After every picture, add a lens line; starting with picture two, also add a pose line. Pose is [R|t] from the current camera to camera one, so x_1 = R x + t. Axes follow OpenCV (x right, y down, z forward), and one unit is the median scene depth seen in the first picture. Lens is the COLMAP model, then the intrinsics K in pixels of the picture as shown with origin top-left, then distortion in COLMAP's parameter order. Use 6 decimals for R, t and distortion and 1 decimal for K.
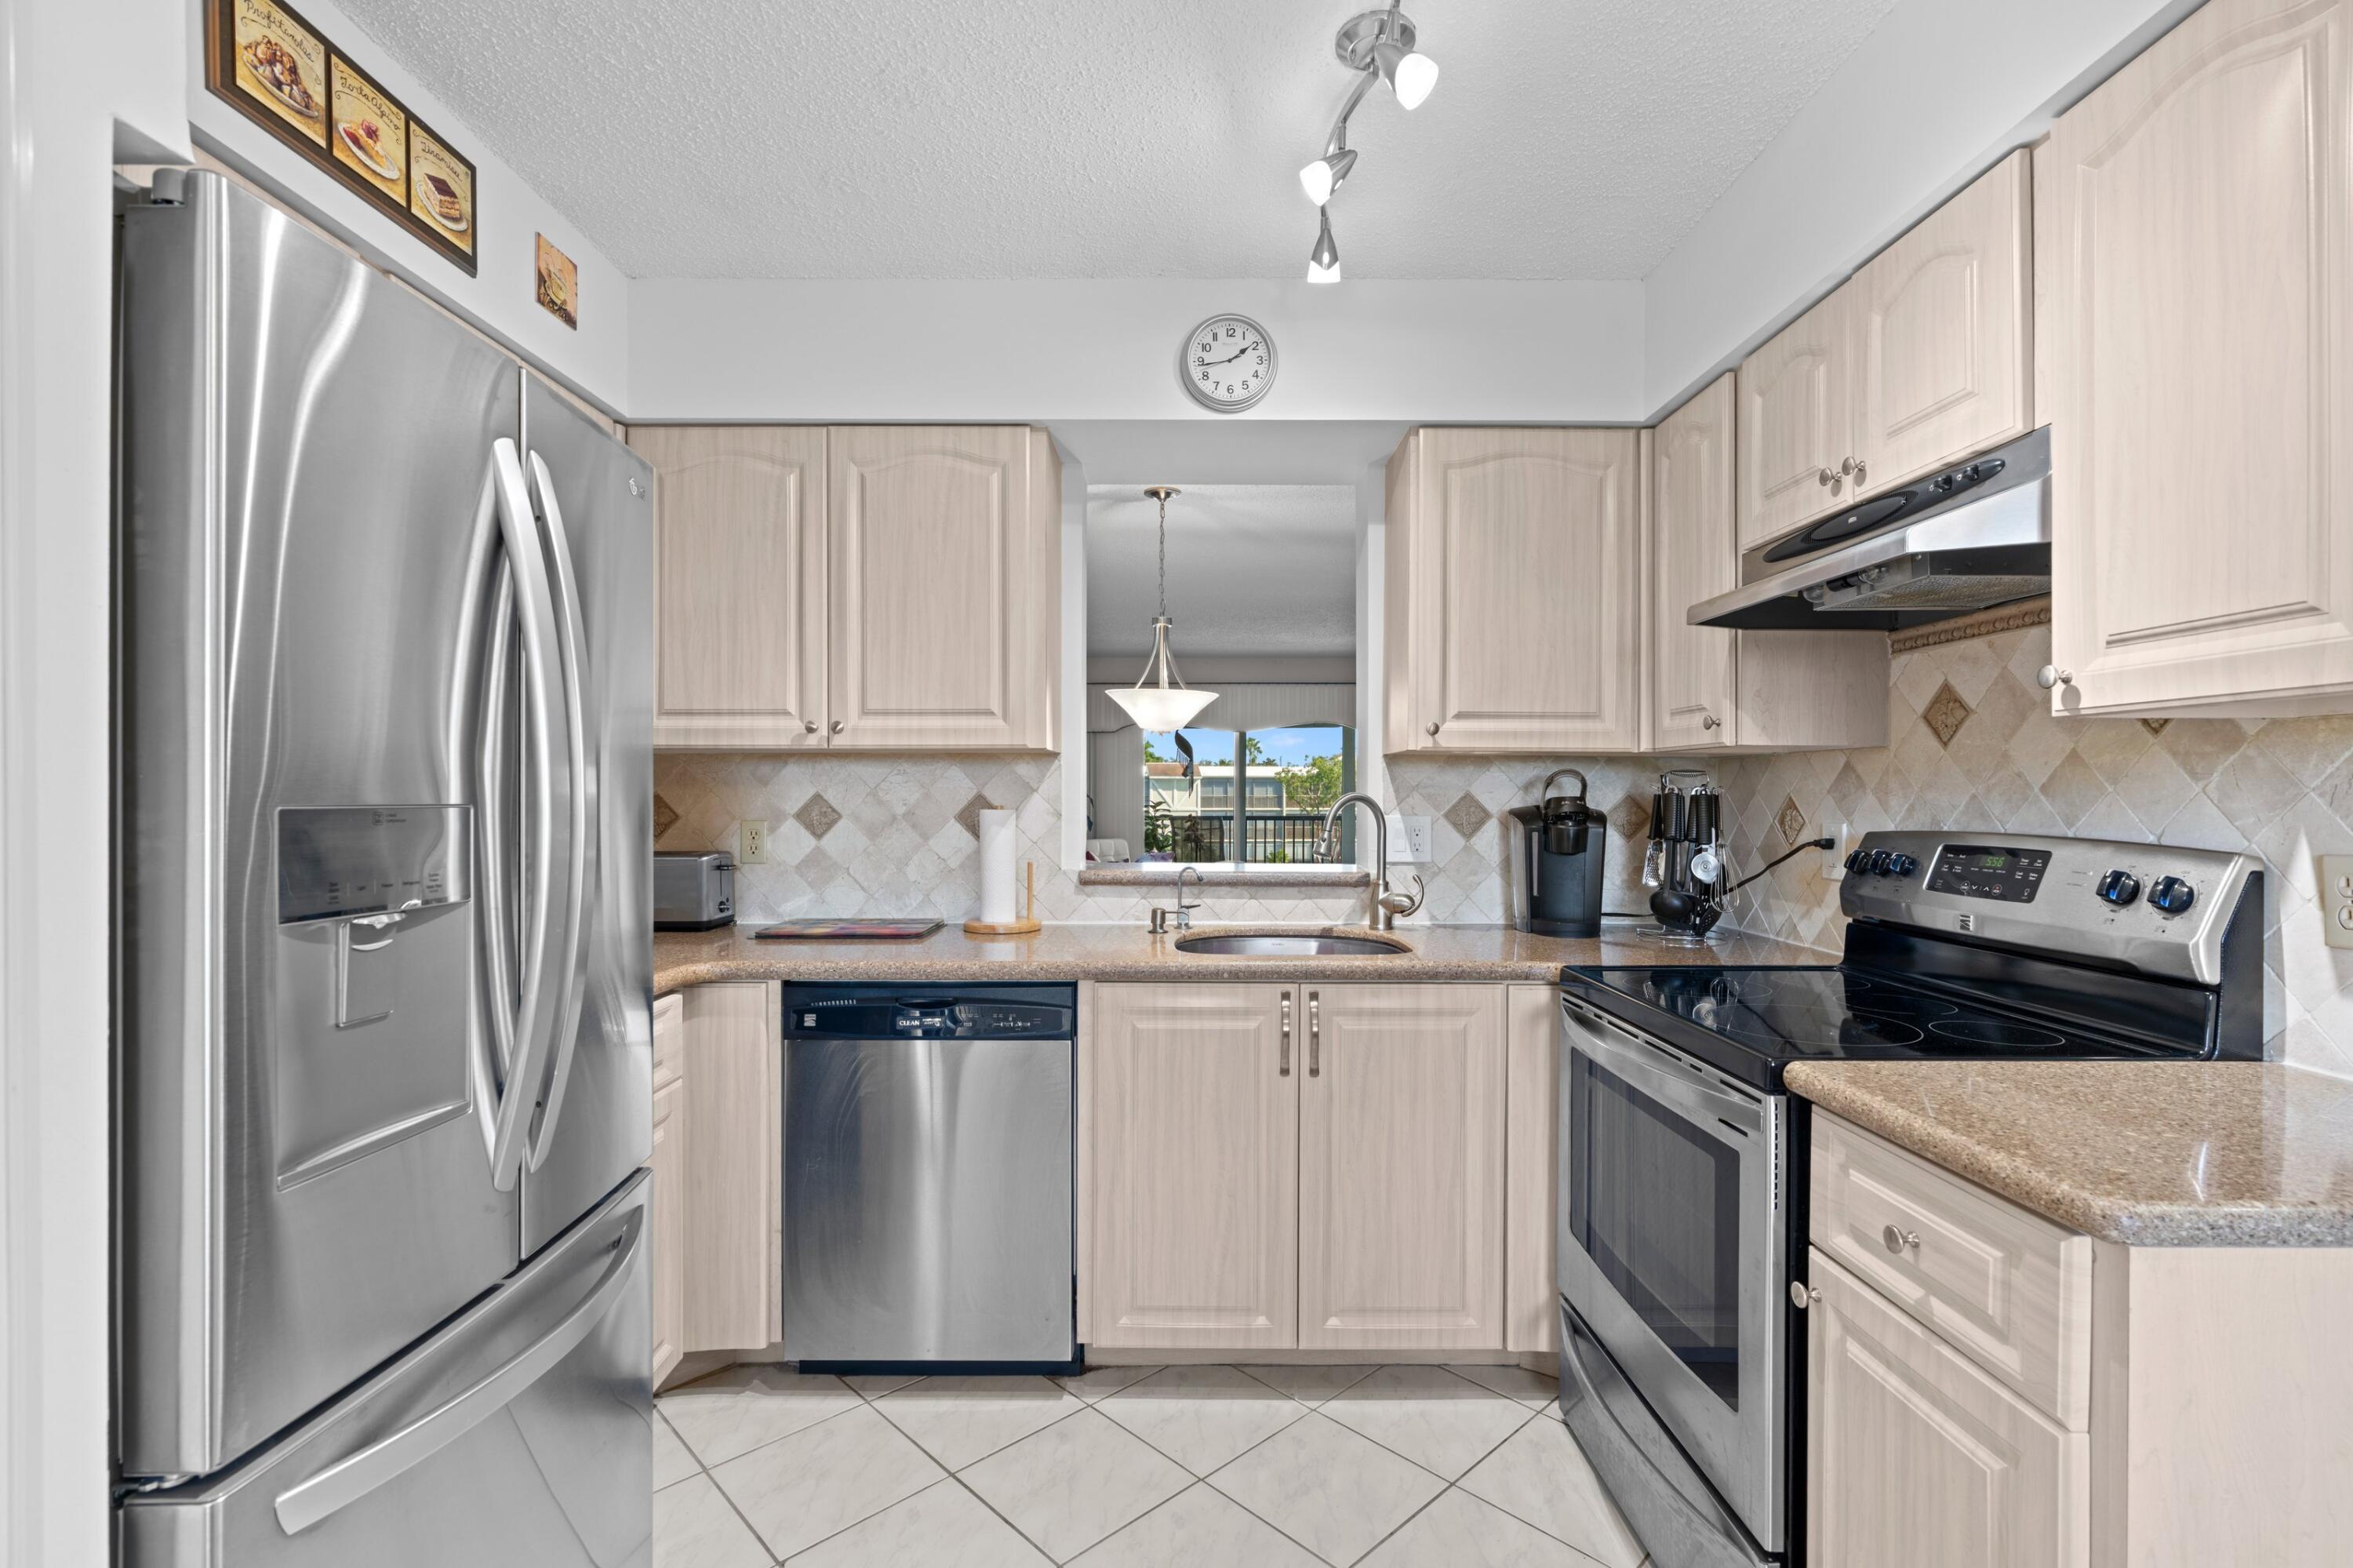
lens RADIAL K [[1076.0, 0, 1179.7], [0, 1076.0, 795.0], [0, 0, 1]] dist [-0.002055, 0.001125]
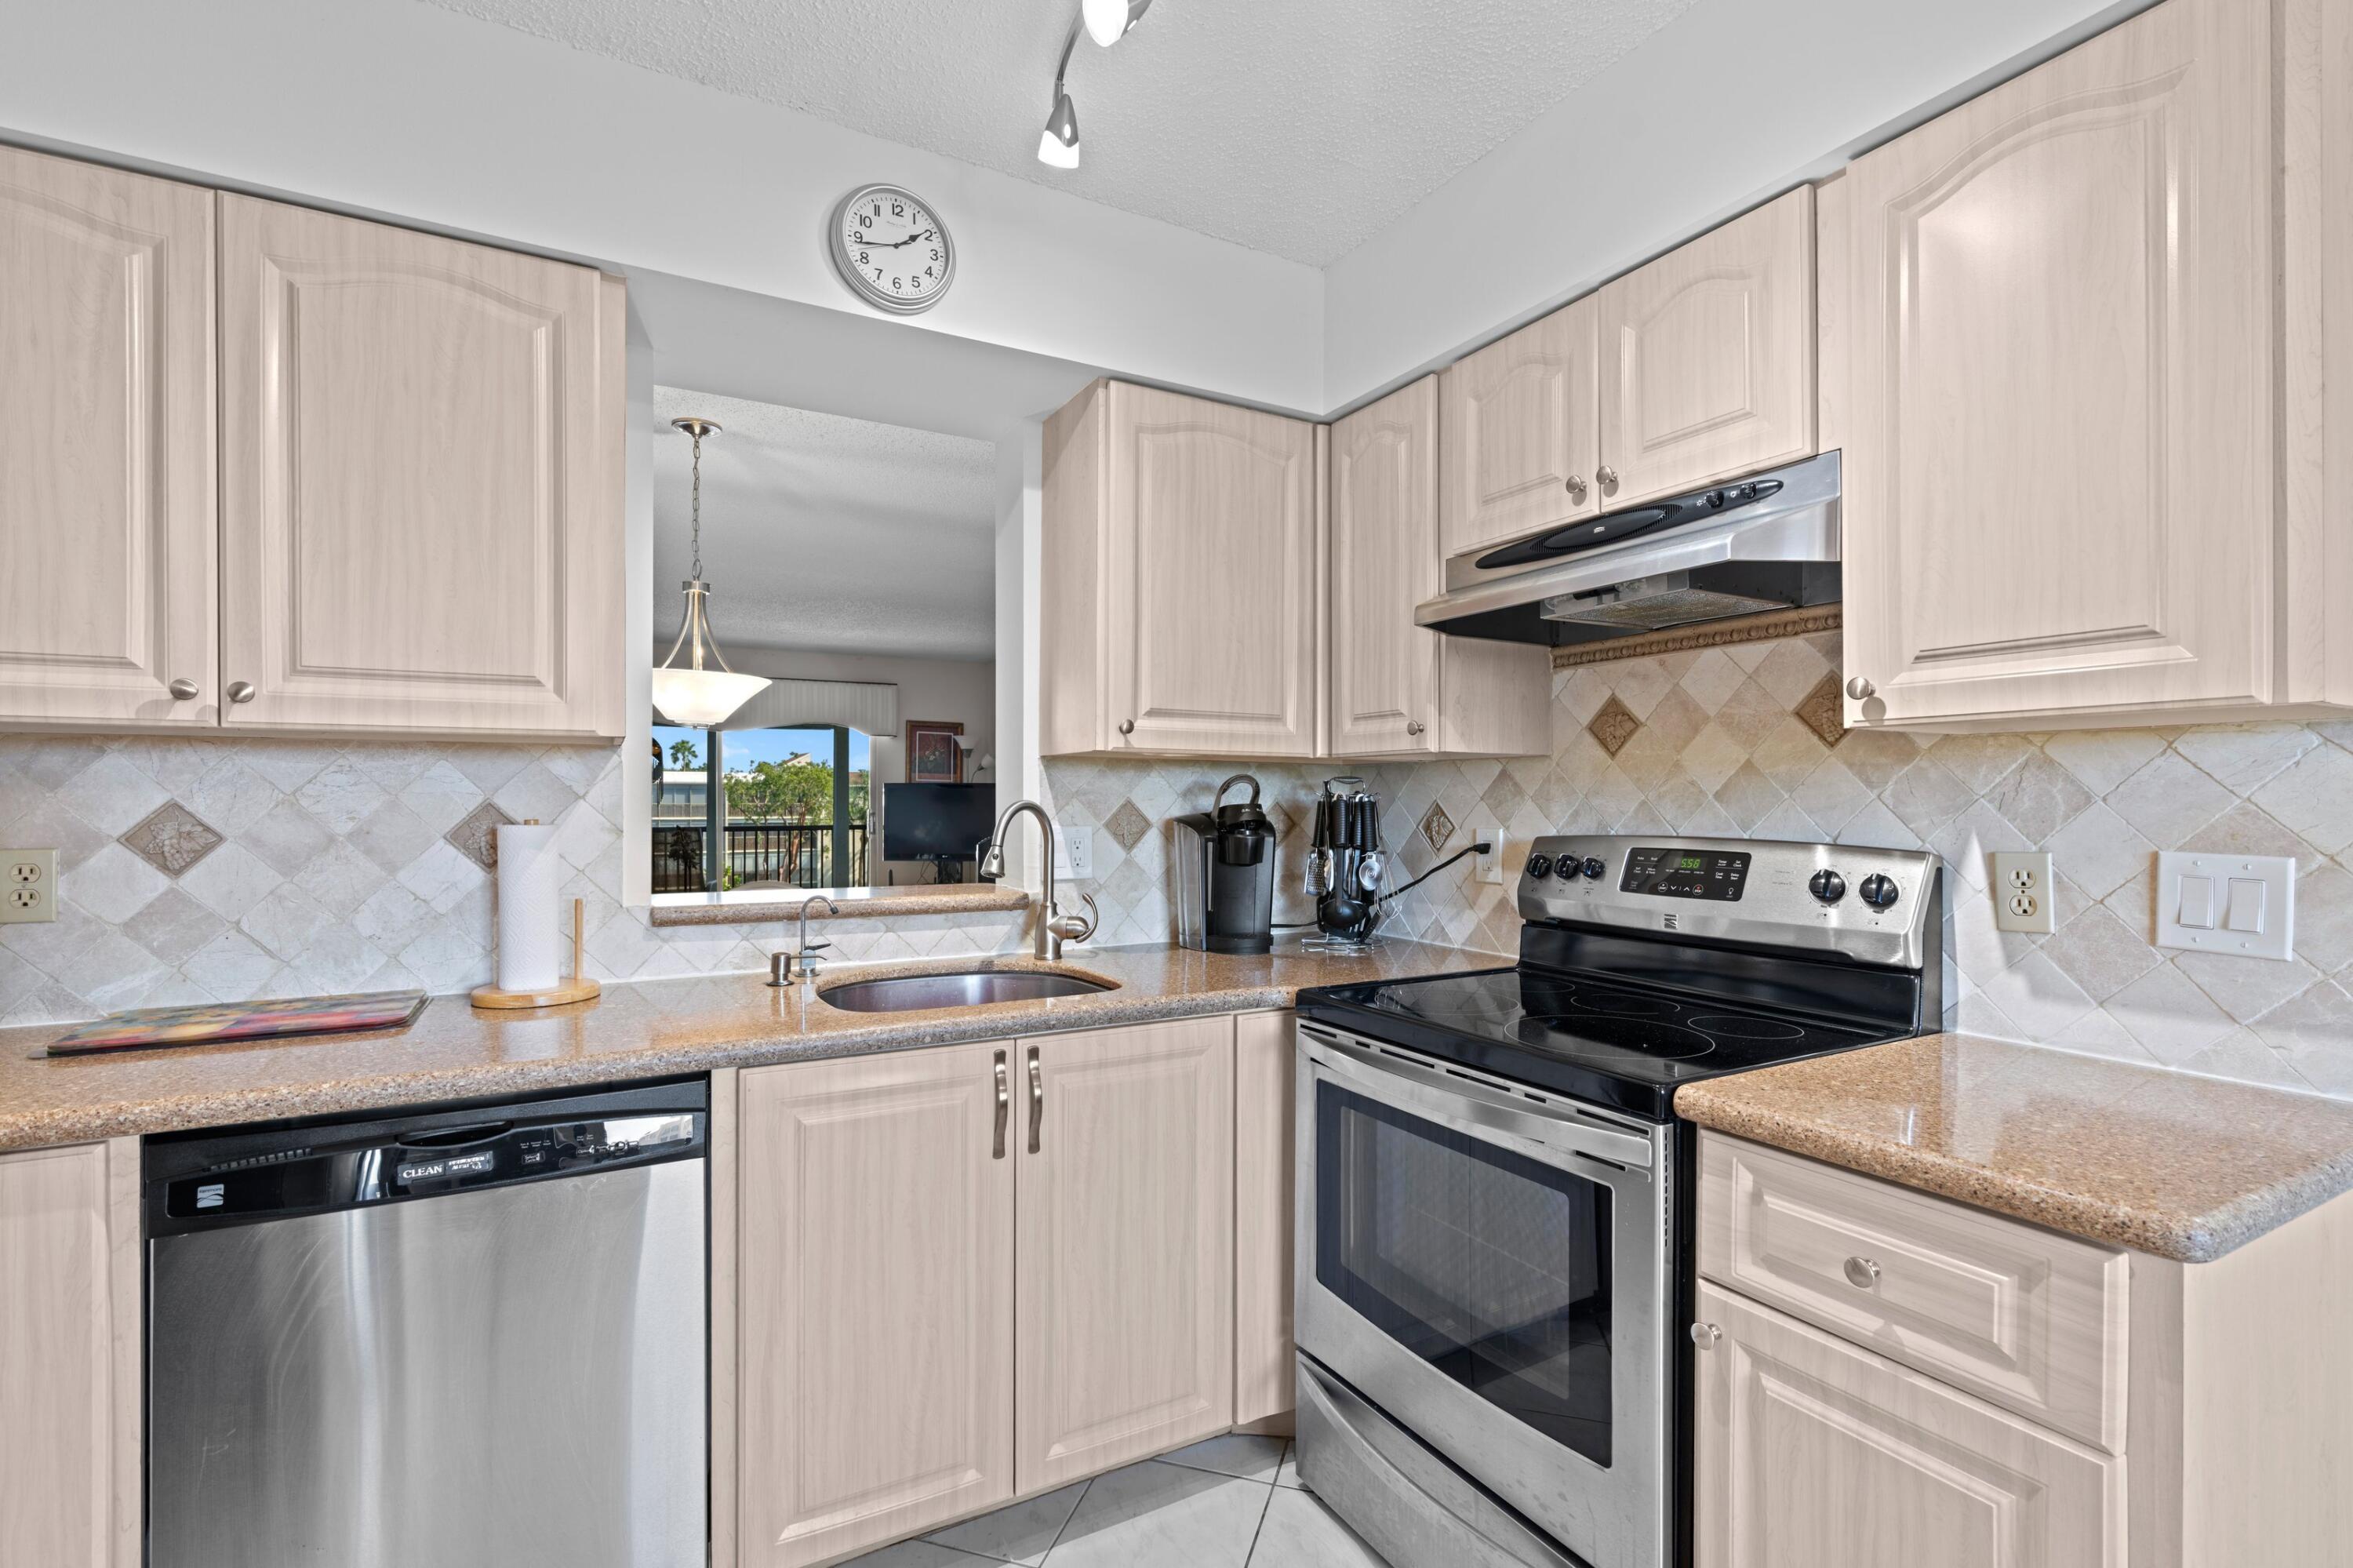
lens RADIAL K [[1066.1, 0, 1177.8], [0, 1066.1, 802.7], [0, 0, 1]] dist [-0.002292, 0.001437]
pose [[0.875385, -0.002218, 0.483422, -0.165108], [0.001989, 0.999998, 0.000988, -0.000679], [-0.483423, 0.000097, 0.875387, 0.249787]]
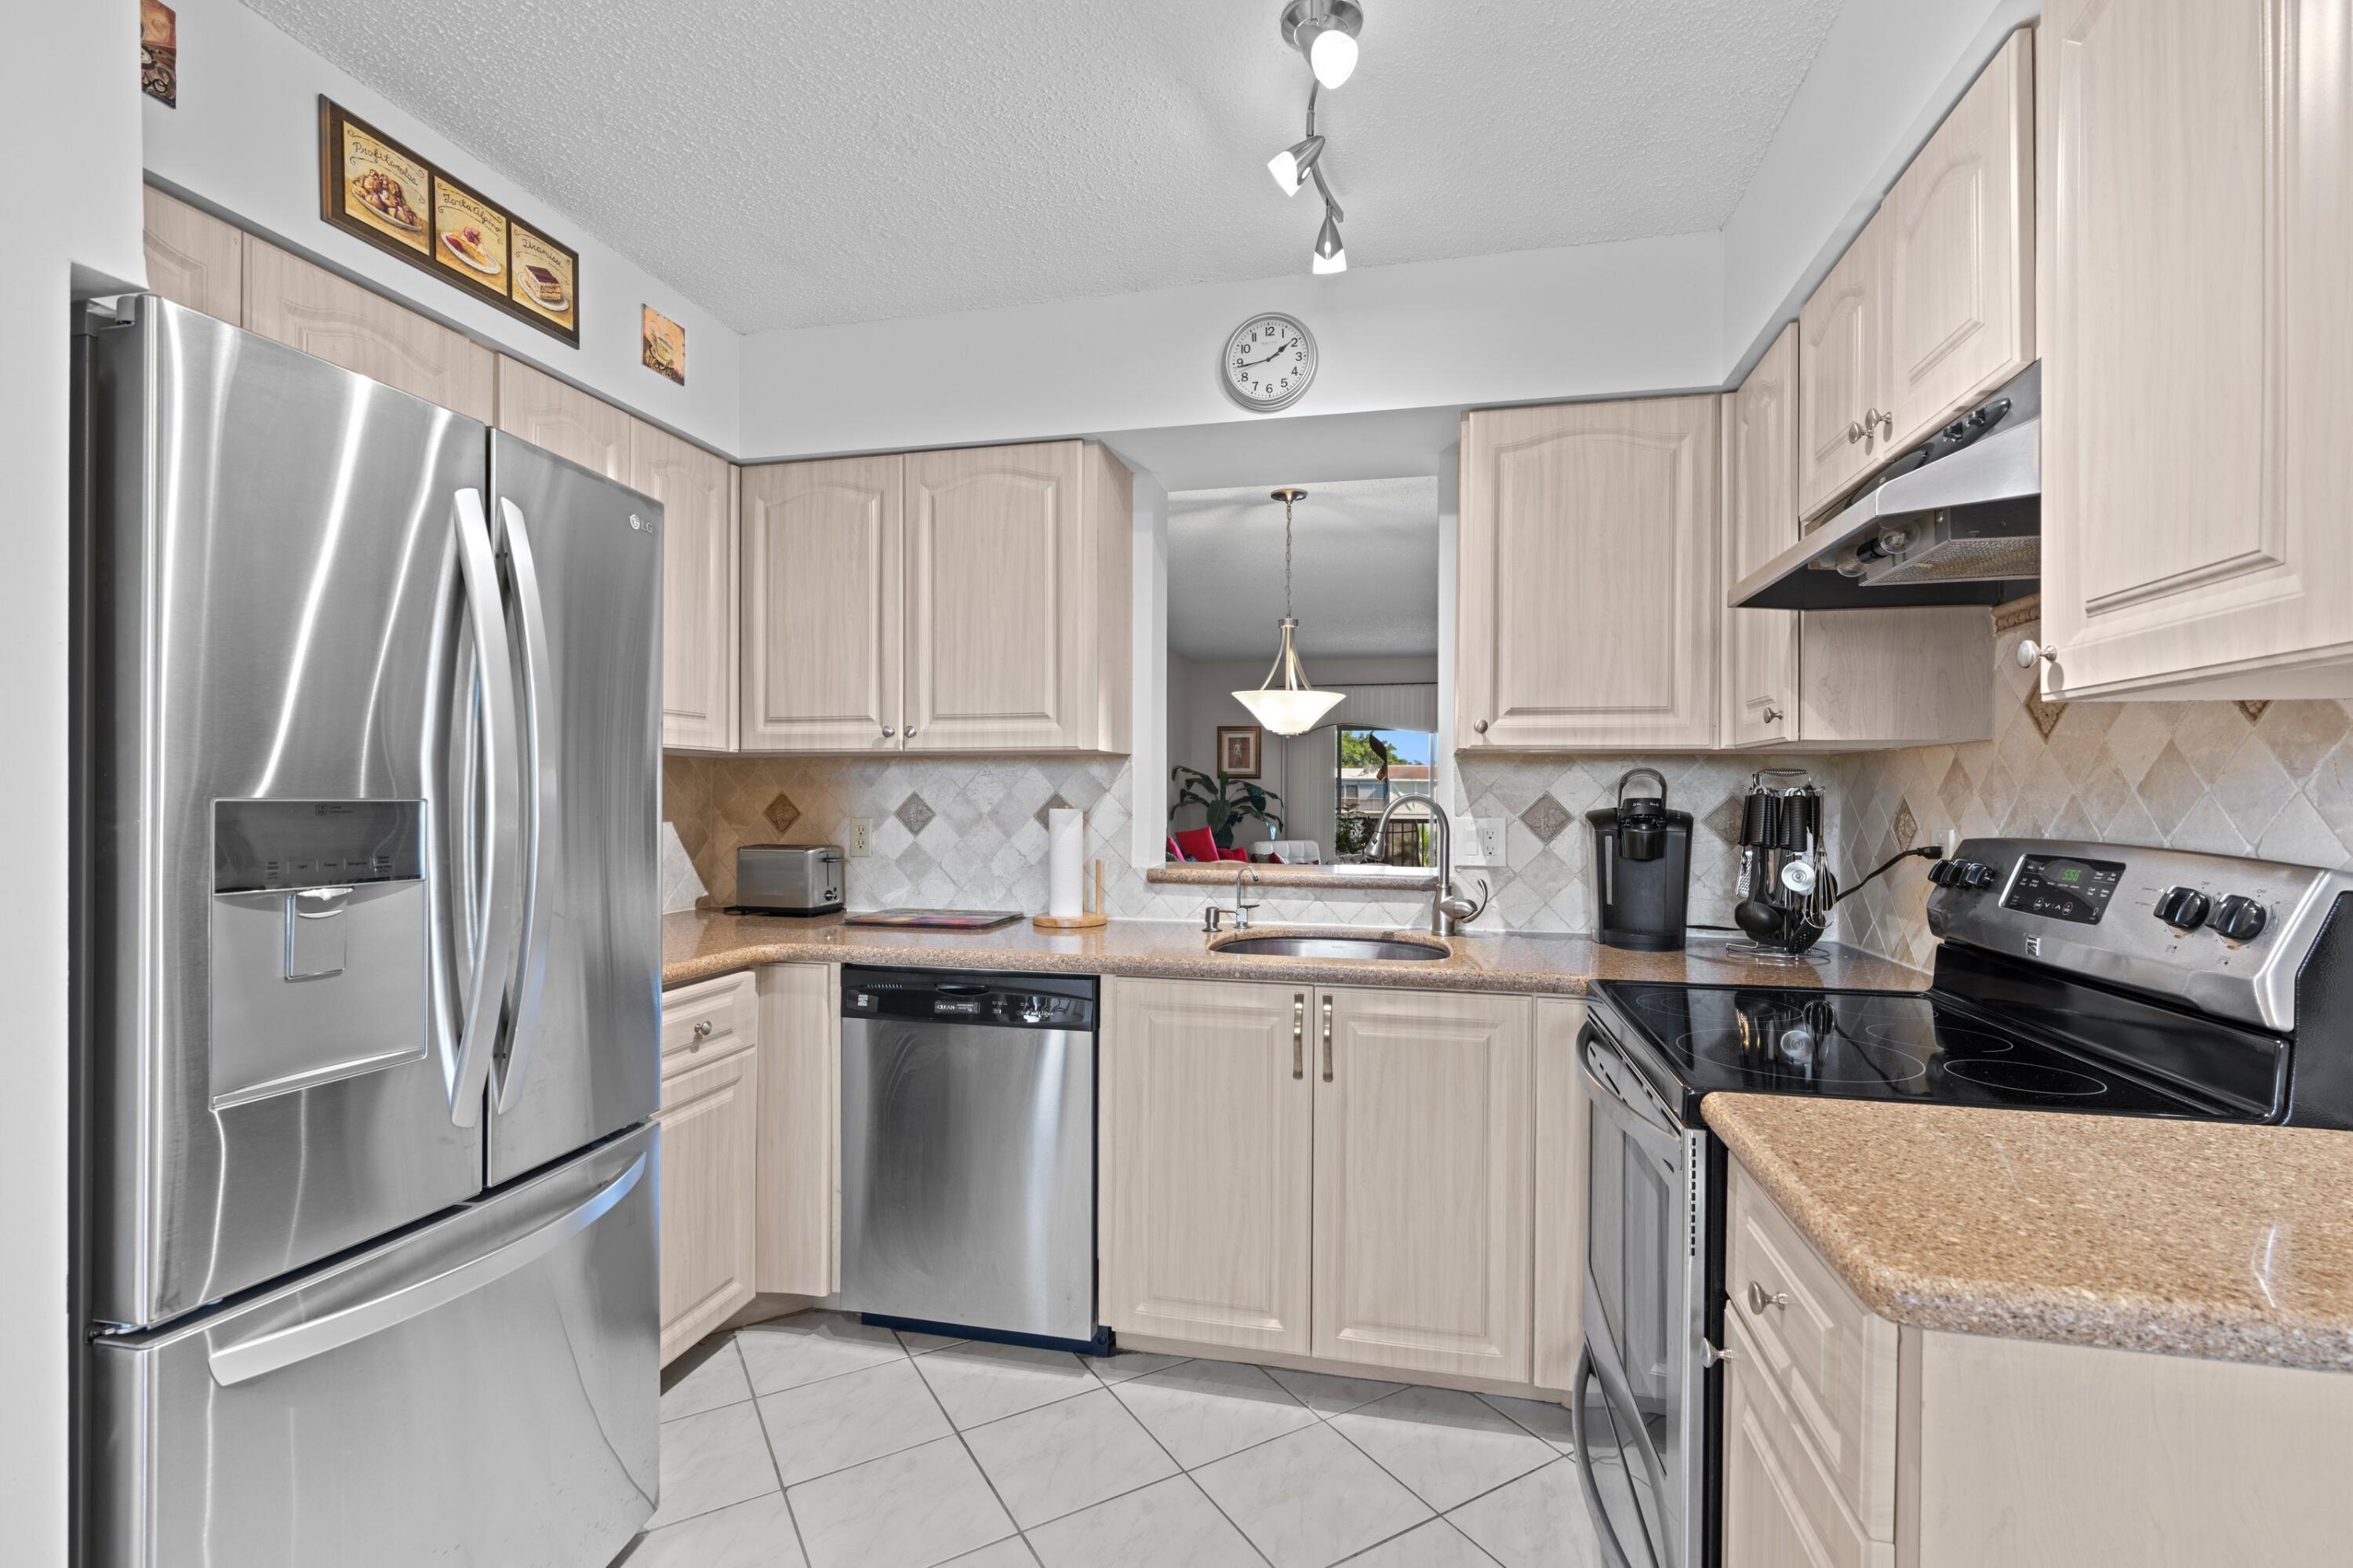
lens RADIAL K [[1062.2, 0, 1179.3], [0, 1062.2, 798.0], [0, 0, 1]] dist [-0.002099, 0.000534]
pose [[0.973624, 0.002958, -0.228139, 0.212808], [-0.002843, 0.999996, 0.000830, 0.002298], [0.228140, -0.000160, 0.973628, 0.024616]]
